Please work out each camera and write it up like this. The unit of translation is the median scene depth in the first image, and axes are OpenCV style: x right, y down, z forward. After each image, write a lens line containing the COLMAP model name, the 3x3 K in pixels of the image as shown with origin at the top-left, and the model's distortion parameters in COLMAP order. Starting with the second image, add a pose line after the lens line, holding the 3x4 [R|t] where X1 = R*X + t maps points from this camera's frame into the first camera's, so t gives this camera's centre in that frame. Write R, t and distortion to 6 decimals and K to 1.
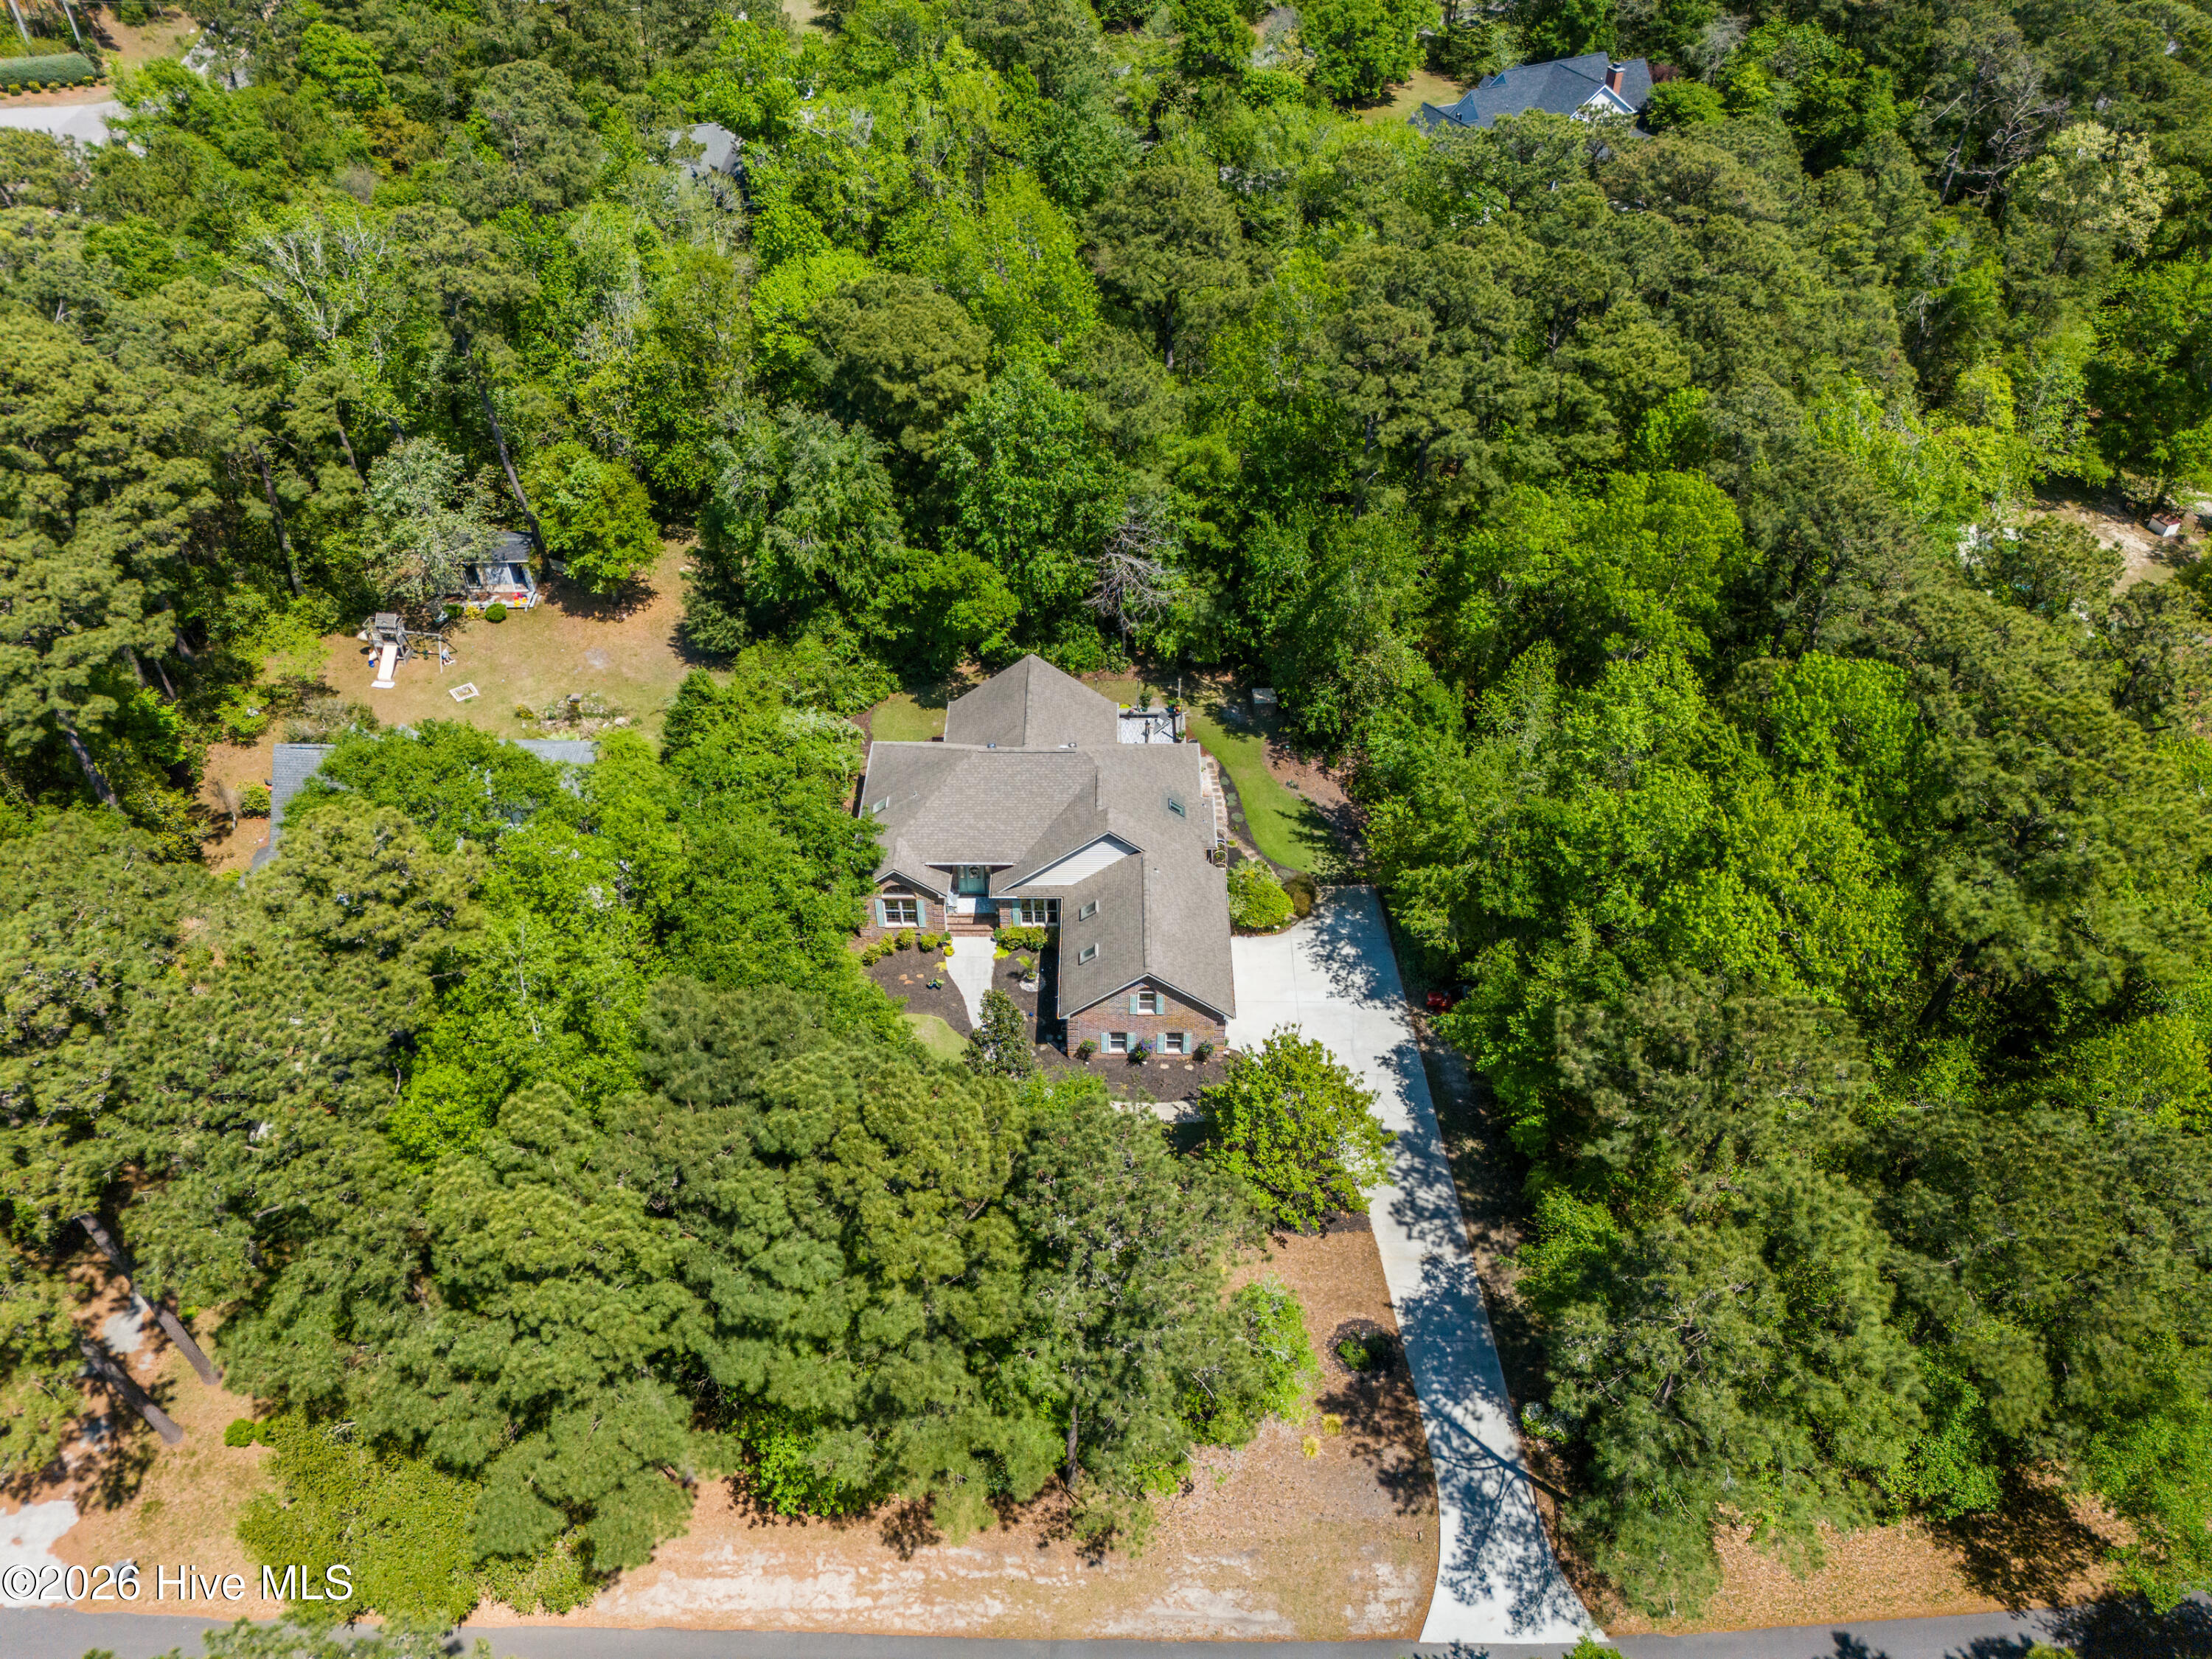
lens RADIAL K [[1658.0, 0, 1087.0], [0, 1658.0, 823.5], [0, 0, 1]] dist [0.053025, -0.062658]
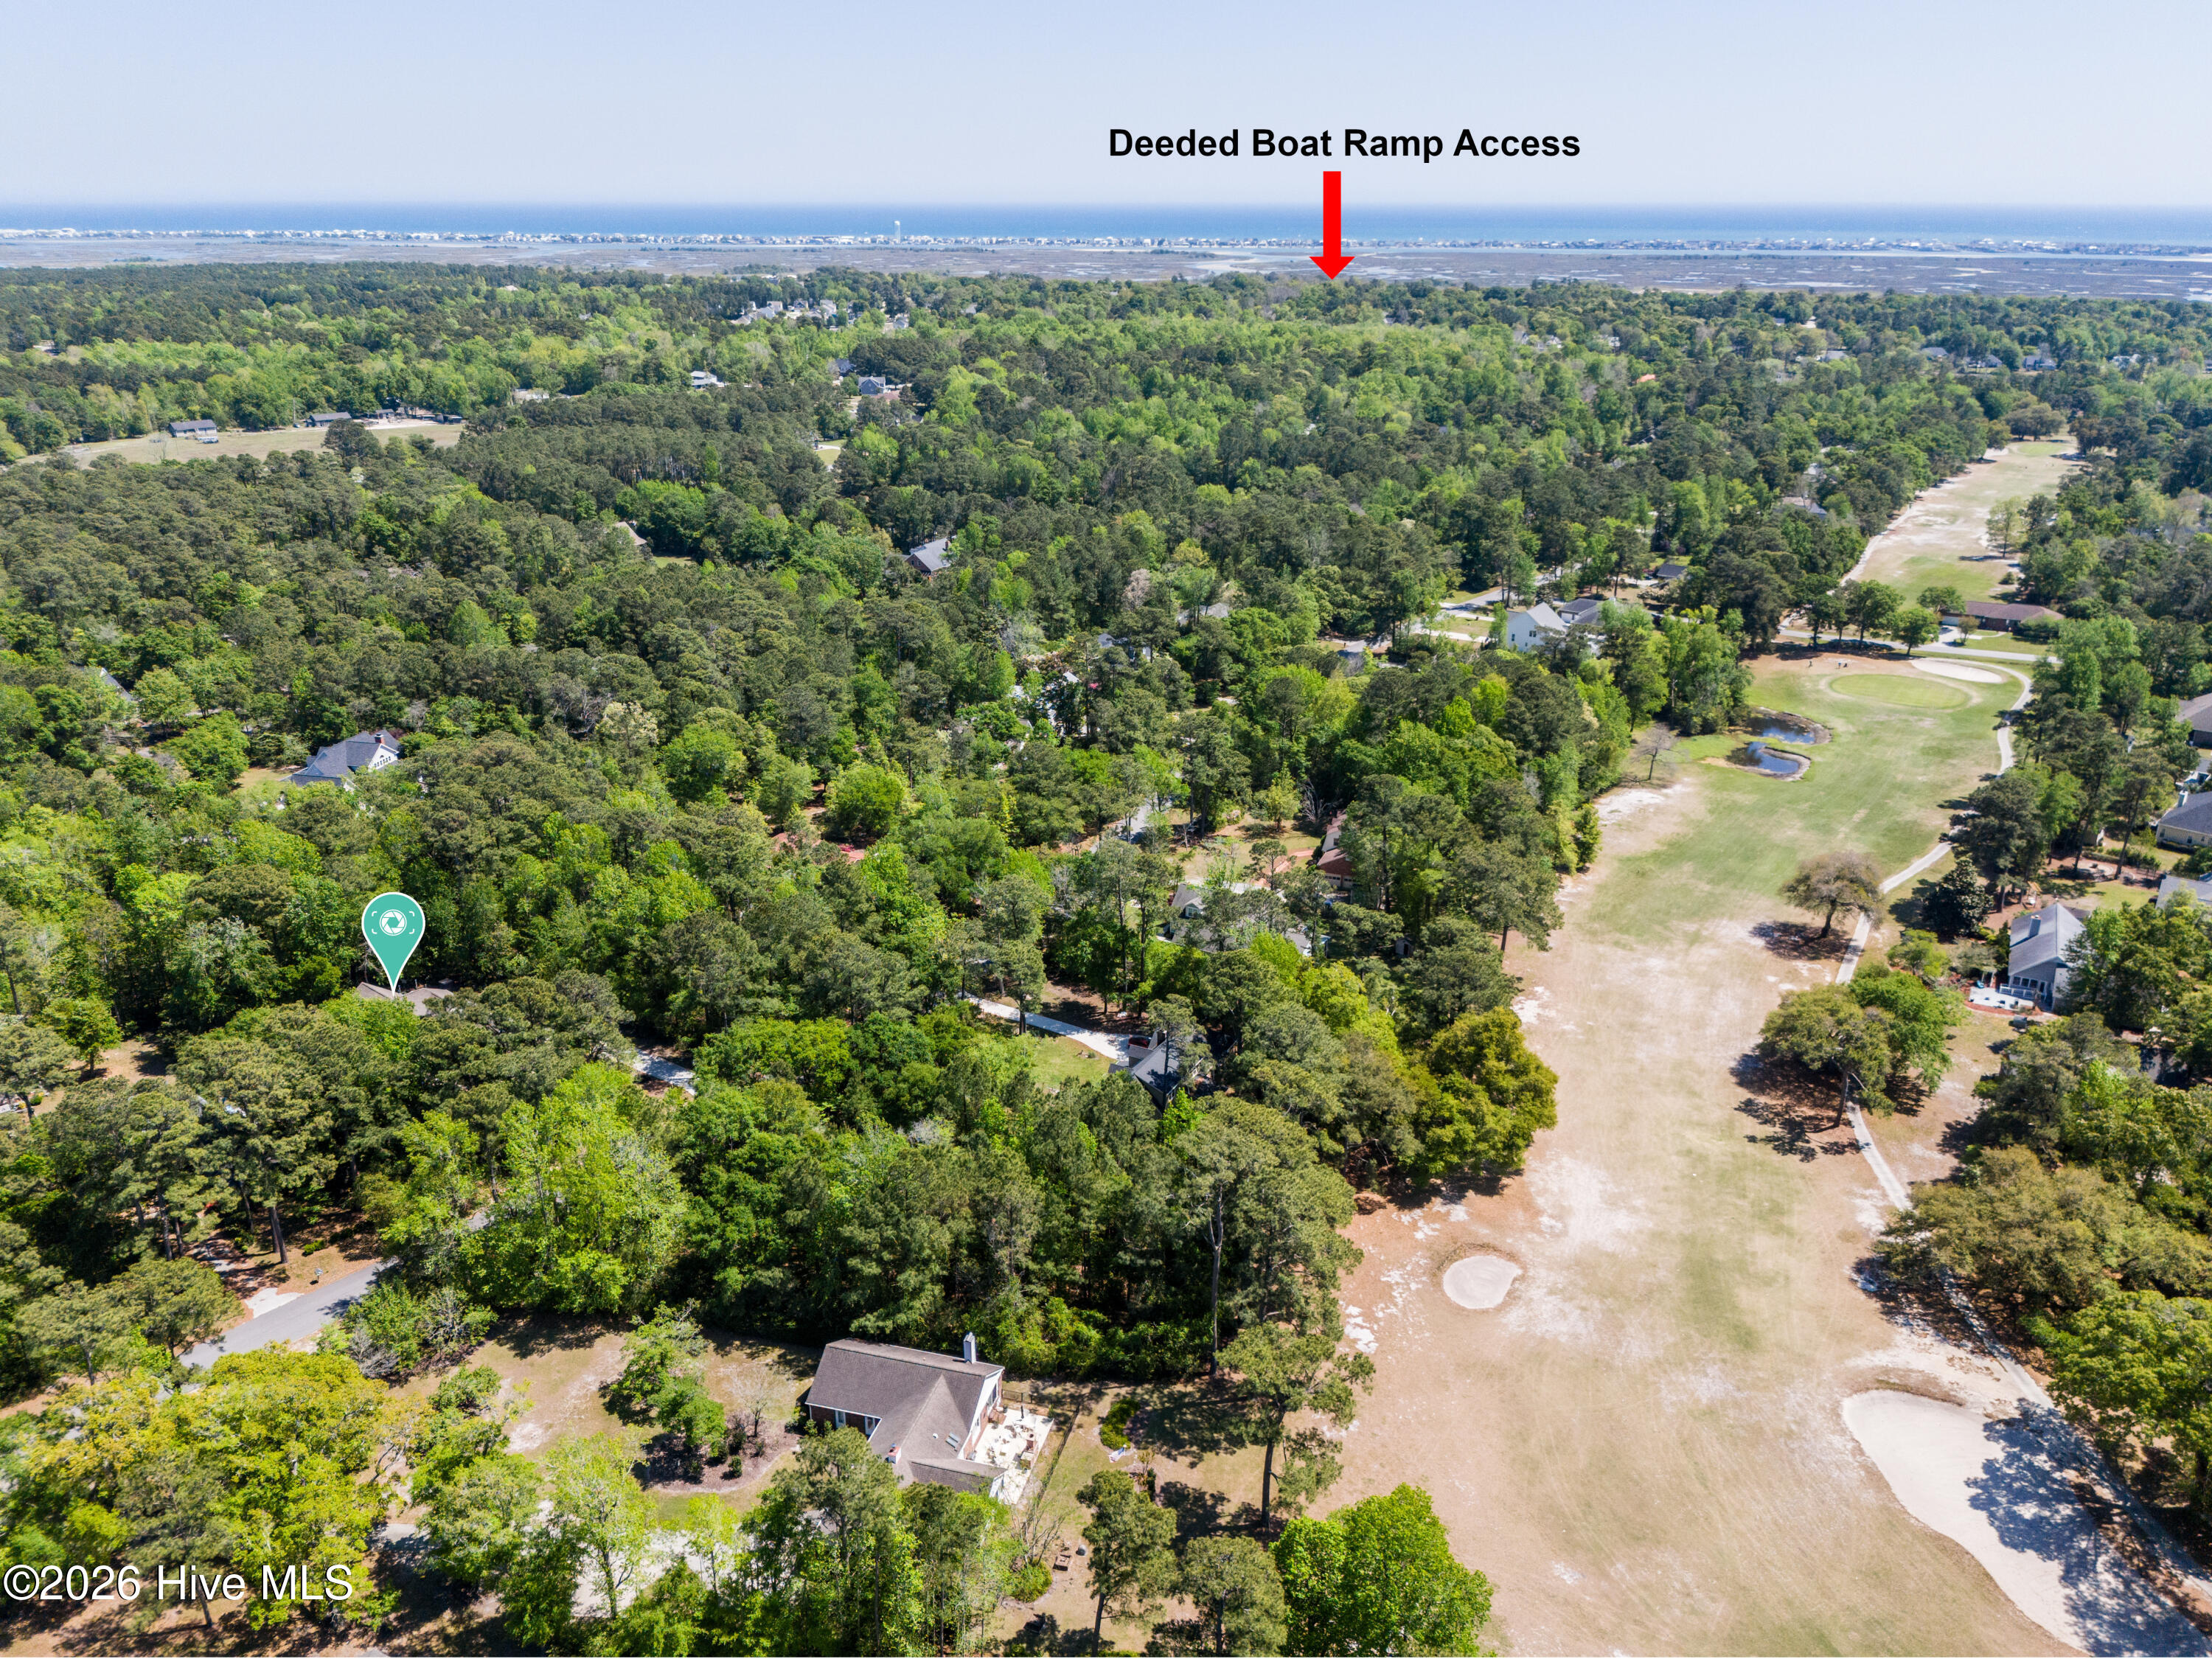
lens RADIAL K [[1658.0, 0, 1084.3], [0, 1658.0, 817.3], [0, 0, 1]] dist [0.053025, -0.062658]
pose [[0.639297, -0.269765, 0.720088, -1.179374], [0.512337, 0.847743, -0.137266, 0.634701], [-0.573420, 0.456682, 0.680170, -1.509885]]
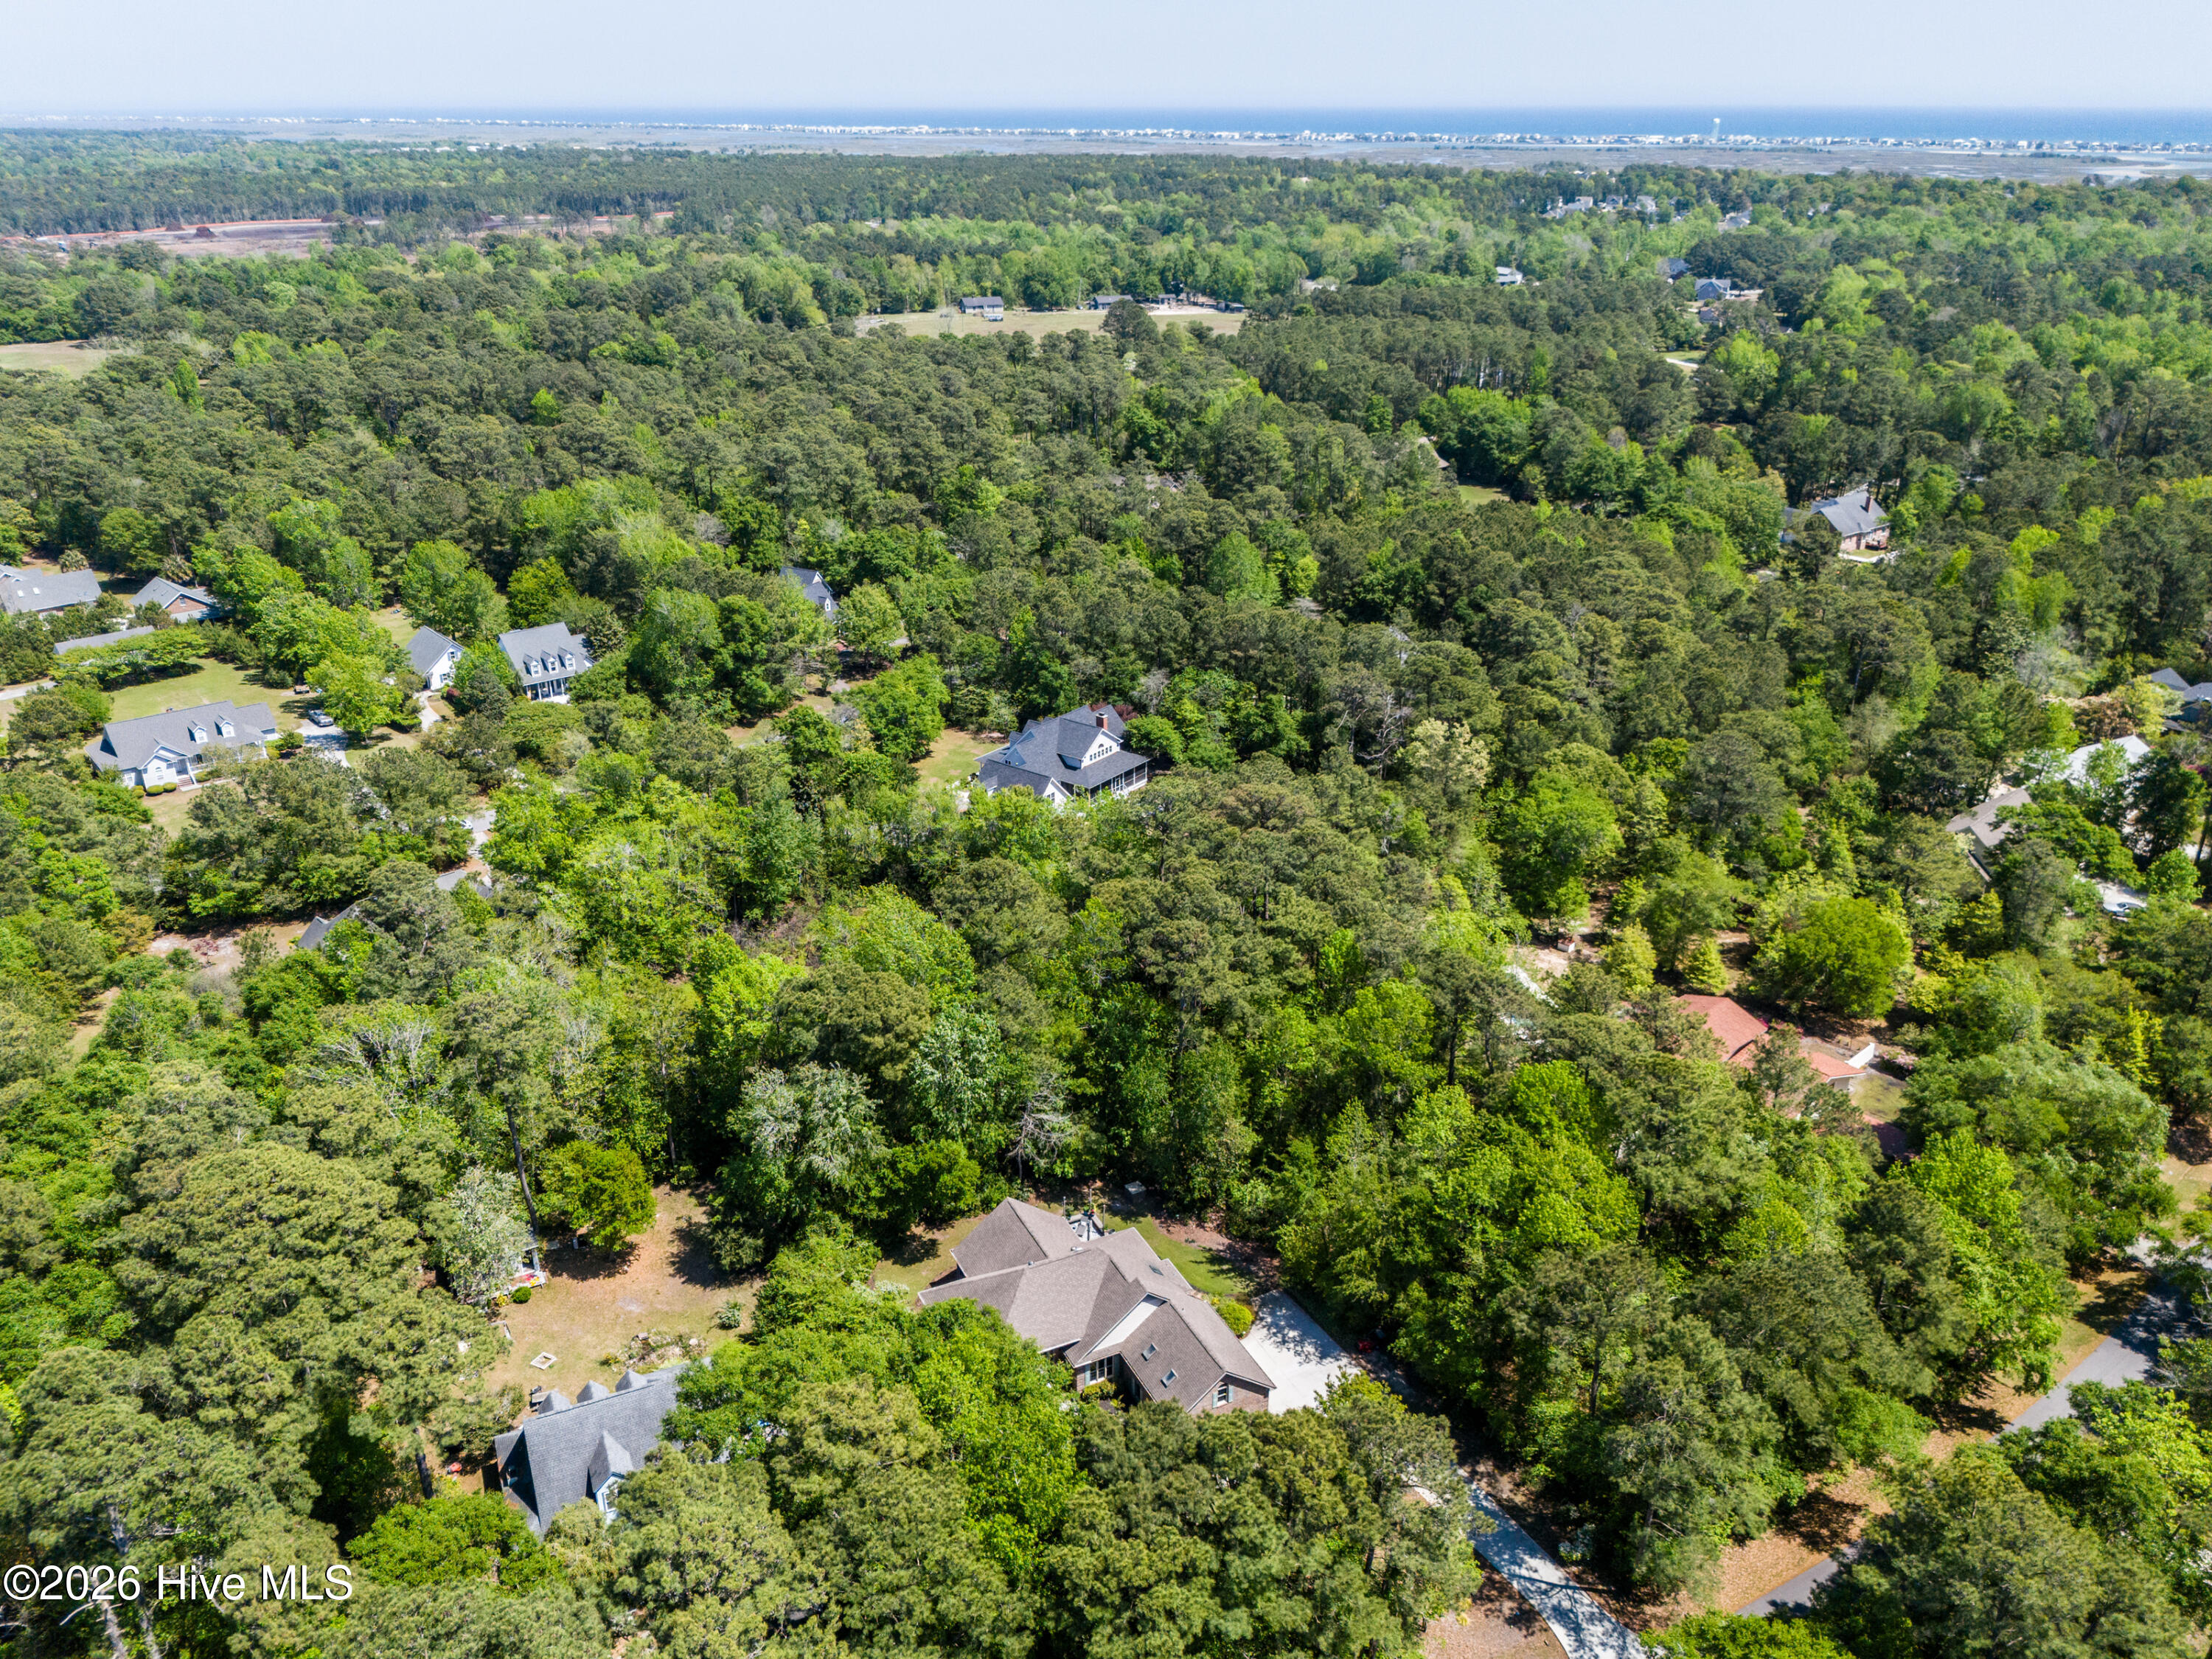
lens RADIAL K [[1658.0, 0, 1101.5], [0, 1658.0, 836.7], [0, 0, 1]] dist [0.053025, -0.062658]
pose [[0.899145, -0.177427, 0.400073, -0.542348], [0.291633, 0.924509, -0.245426, -0.018546], [-0.326326, 0.337348, 0.883011, -0.428972]]
